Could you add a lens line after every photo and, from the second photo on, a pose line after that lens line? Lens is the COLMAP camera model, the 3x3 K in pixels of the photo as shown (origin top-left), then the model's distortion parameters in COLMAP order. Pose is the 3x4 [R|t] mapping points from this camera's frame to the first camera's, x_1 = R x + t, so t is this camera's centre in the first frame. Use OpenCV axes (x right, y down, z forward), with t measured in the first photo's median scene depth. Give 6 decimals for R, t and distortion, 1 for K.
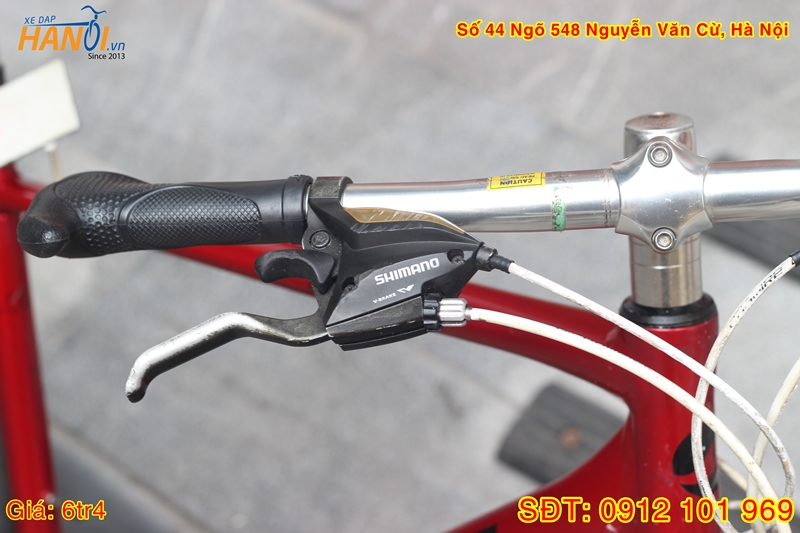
lens RADIAL K [[1933.9, 0, 400.0], [0, 1933.9, 266.5], [0, 0, 1]] dist [-0.067449, -0.290385]
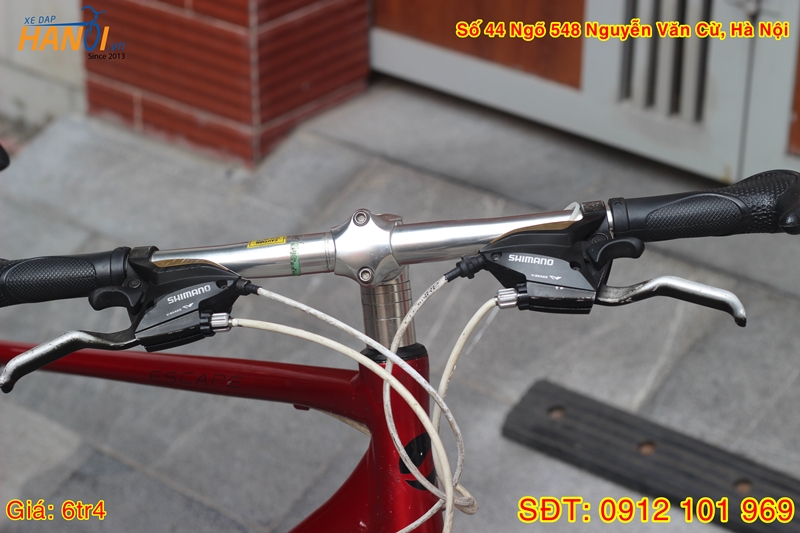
lens RADIAL K [[1933.9, 0, 400.0], [0, 1933.9, 266.5], [0, 0, 1]] dist [-0.067449, -0.290385]
pose [[0.999558, -0.021596, 0.020432, 0.133680], [0.025396, 0.977554, -0.209150, 0.291591], [-0.015457, 0.209576, 0.977670, -0.452370]]
